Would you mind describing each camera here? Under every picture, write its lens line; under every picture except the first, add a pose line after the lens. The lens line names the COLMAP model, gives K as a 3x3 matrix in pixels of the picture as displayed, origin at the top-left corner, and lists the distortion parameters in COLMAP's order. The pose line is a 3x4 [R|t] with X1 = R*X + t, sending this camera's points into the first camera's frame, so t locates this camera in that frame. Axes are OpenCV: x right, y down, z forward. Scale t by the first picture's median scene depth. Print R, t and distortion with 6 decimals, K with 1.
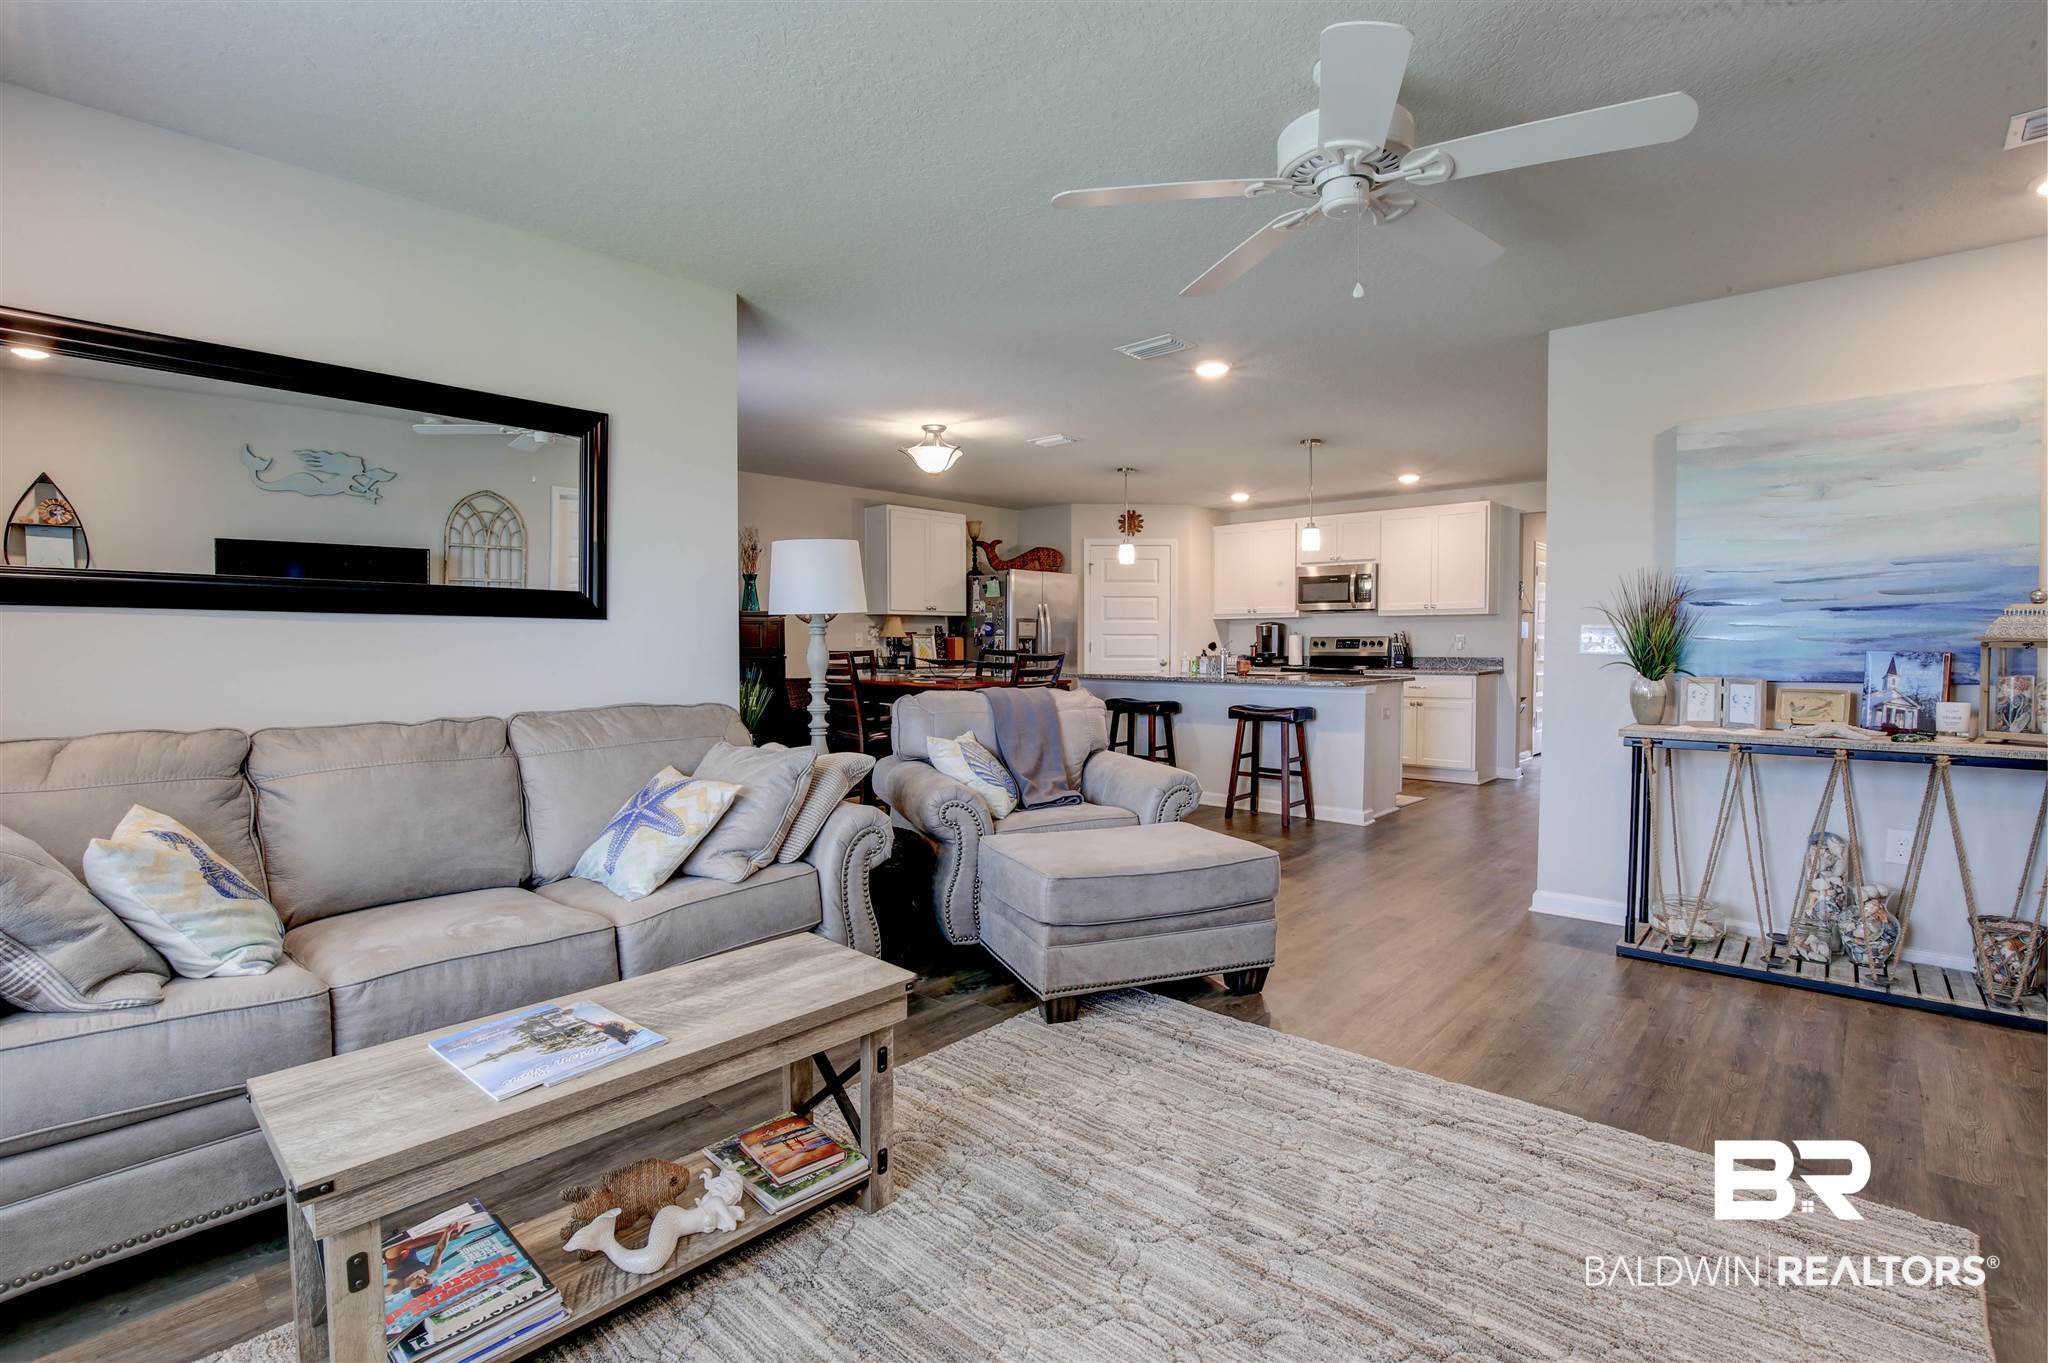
lens RADIAL K [[954.8, 0, 1035.9], [0, 954.8, 667.7], [0, 0, 1]] dist [-0.015404, 0.000148]
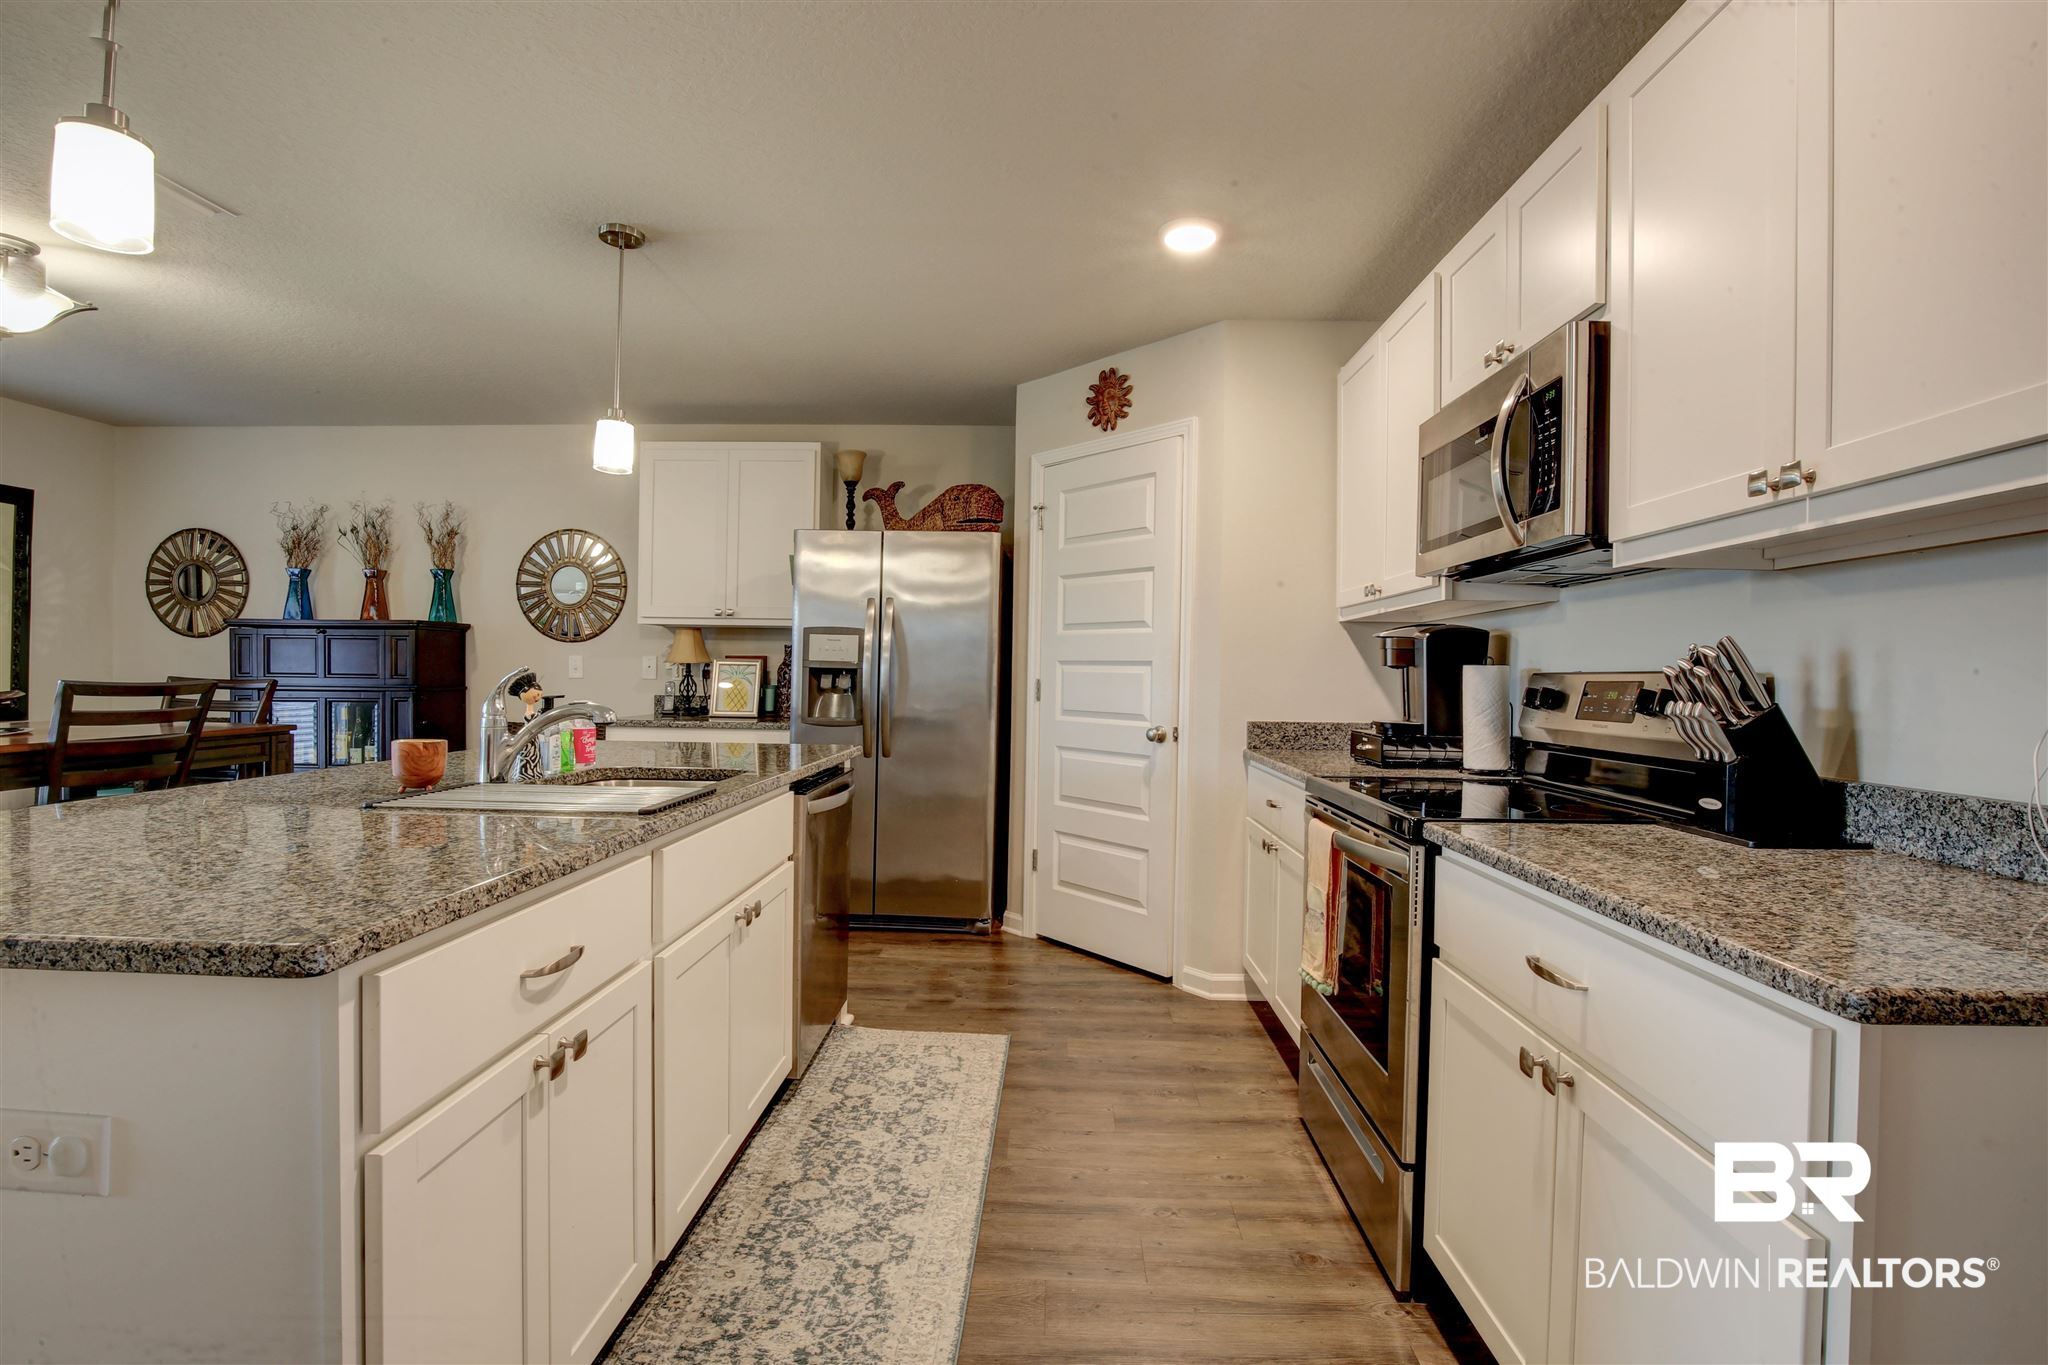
lens RADIAL K [[954.8, 0, 1030.8], [0, 954.8, 671.1], [0, 0, 1]] dist [-0.015404, 0.000148]
pose [[0.642884, 0.008664, -0.765915, 0.415179], [-0.039079, 0.999005, -0.021501, -0.021537], [0.764966, 0.043754, 0.642583, 0.728764]]
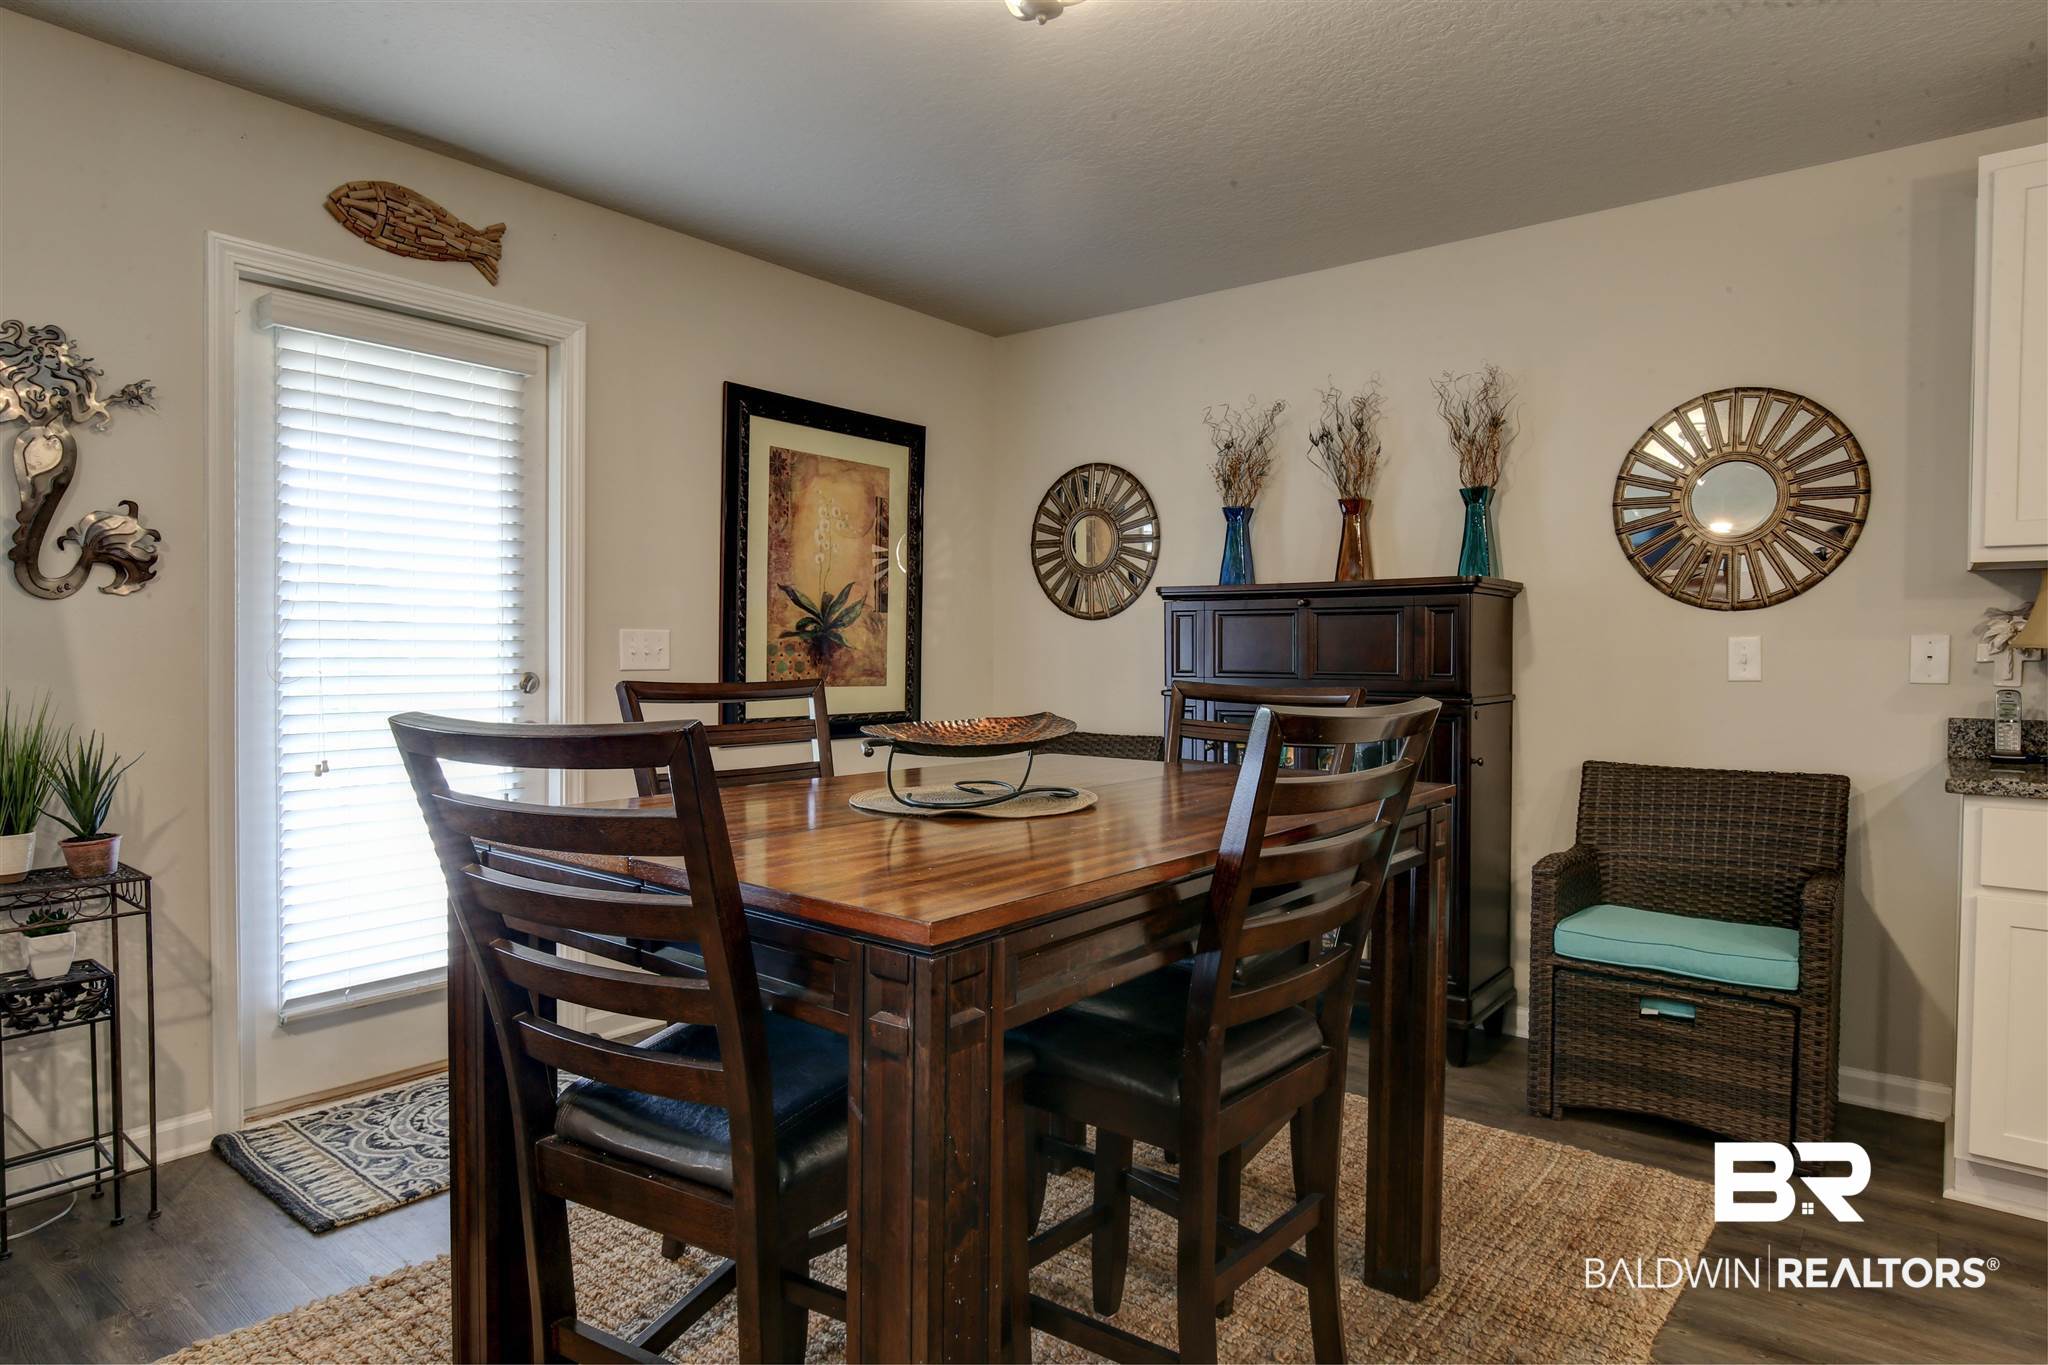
lens RADIAL K [[1173.8, 0, 1023.8], [0, 1173.8, 676.7], [0, 0, 1]] dist [-0.013069, 0.001219]
pose [[0.075642, 0.023346, -0.996862, 0.139683], [-0.037344, 0.999091, 0.020565, -0.019054], [0.996435, 0.035671, 0.076445, 0.638744]]
